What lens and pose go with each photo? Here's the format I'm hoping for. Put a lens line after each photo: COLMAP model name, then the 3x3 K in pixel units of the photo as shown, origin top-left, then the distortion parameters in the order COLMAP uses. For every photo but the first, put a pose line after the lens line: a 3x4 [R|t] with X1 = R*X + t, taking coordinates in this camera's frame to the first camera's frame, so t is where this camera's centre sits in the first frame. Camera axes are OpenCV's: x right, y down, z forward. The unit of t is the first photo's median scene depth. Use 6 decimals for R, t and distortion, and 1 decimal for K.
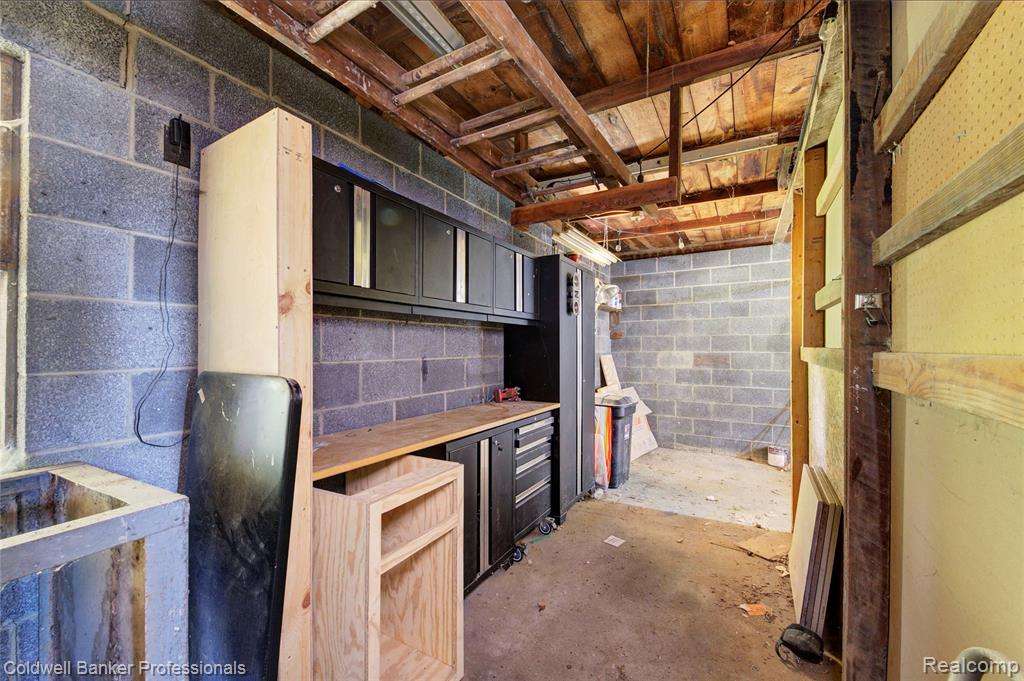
lens RADIAL K [[404.1, 0, 512.0], [0, 404.1, 340.5], [0, 0, 1]] dist [-0.000026, 0.000019]
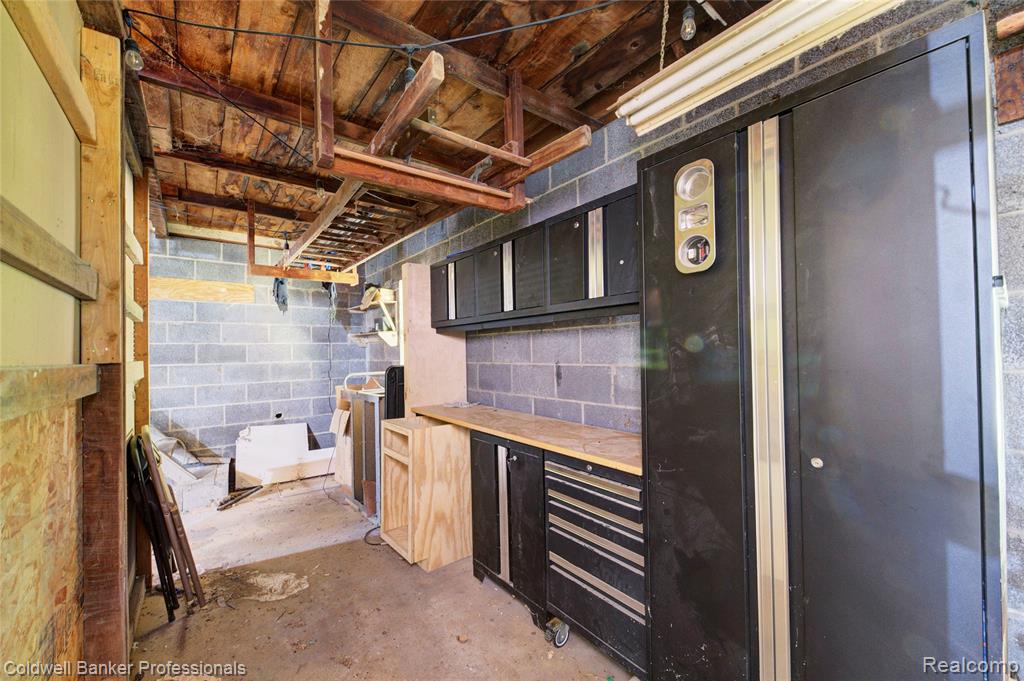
lens RADIAL K [[404.1, 0, 512.0], [0, 404.1, 340.5], [0, 0, 1]] dist [-0.000026, 0.000019]
pose [[-0.385117, -0.022339, -0.922597, 0.833511], [0.030648, 0.998846, -0.036979, 0.022027], [0.922359, -0.042516, -0.383988, 1.395505]]
